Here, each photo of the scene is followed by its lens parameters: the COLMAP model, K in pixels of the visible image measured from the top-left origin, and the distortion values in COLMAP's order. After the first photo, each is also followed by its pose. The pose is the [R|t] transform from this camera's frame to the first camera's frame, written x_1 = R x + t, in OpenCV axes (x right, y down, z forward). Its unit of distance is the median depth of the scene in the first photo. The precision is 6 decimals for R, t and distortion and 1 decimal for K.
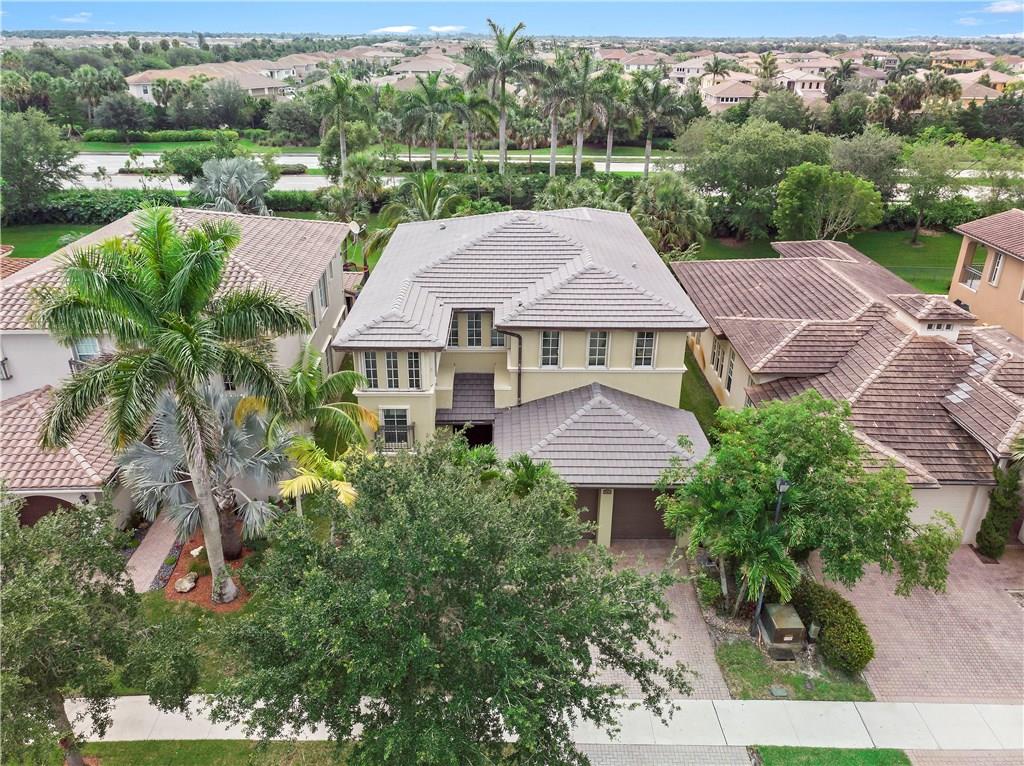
lens RADIAL K [[765.0, 0, 507.4], [0, 765.0, 380.3], [0, 0, 1]] dist [-0.007738, 0.019425]
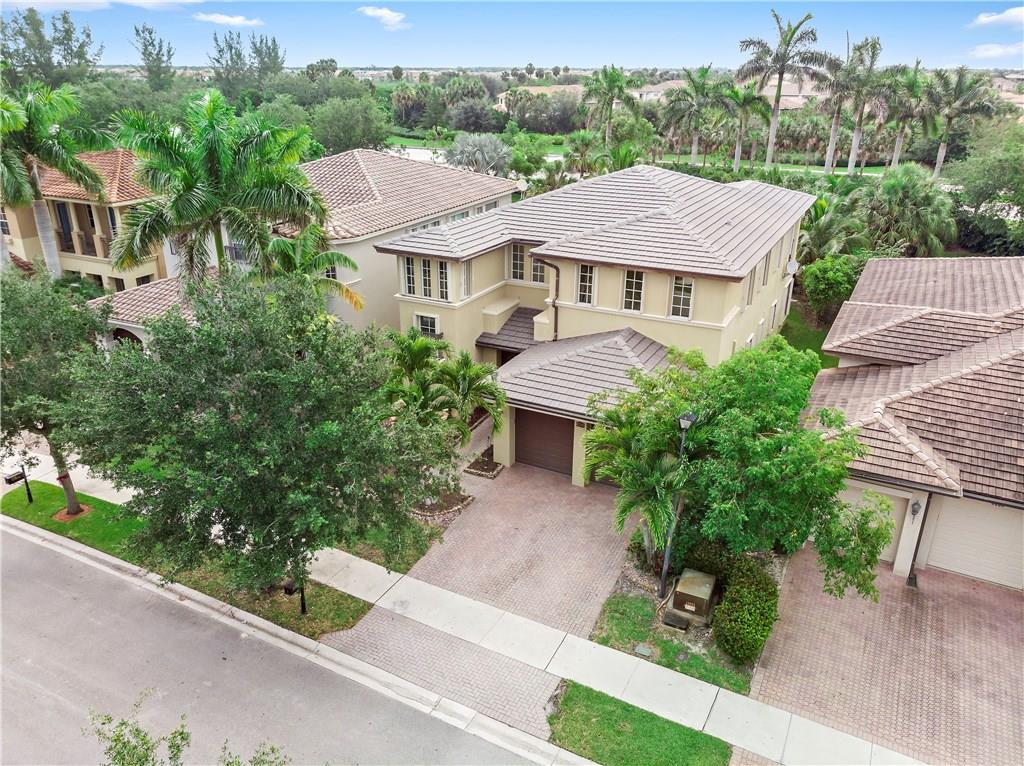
lens RADIAL K [[765.0, 0, 507.1], [0, 765.0, 385.4], [0, 0, 1]] dist [-0.007738, 0.019425]
pose [[0.884746, 0.176342, -0.431425, 0.409721], [-0.190854, 0.981569, 0.009814, 0.094783], [0.425204, 0.073657, 0.902095, 0.079899]]
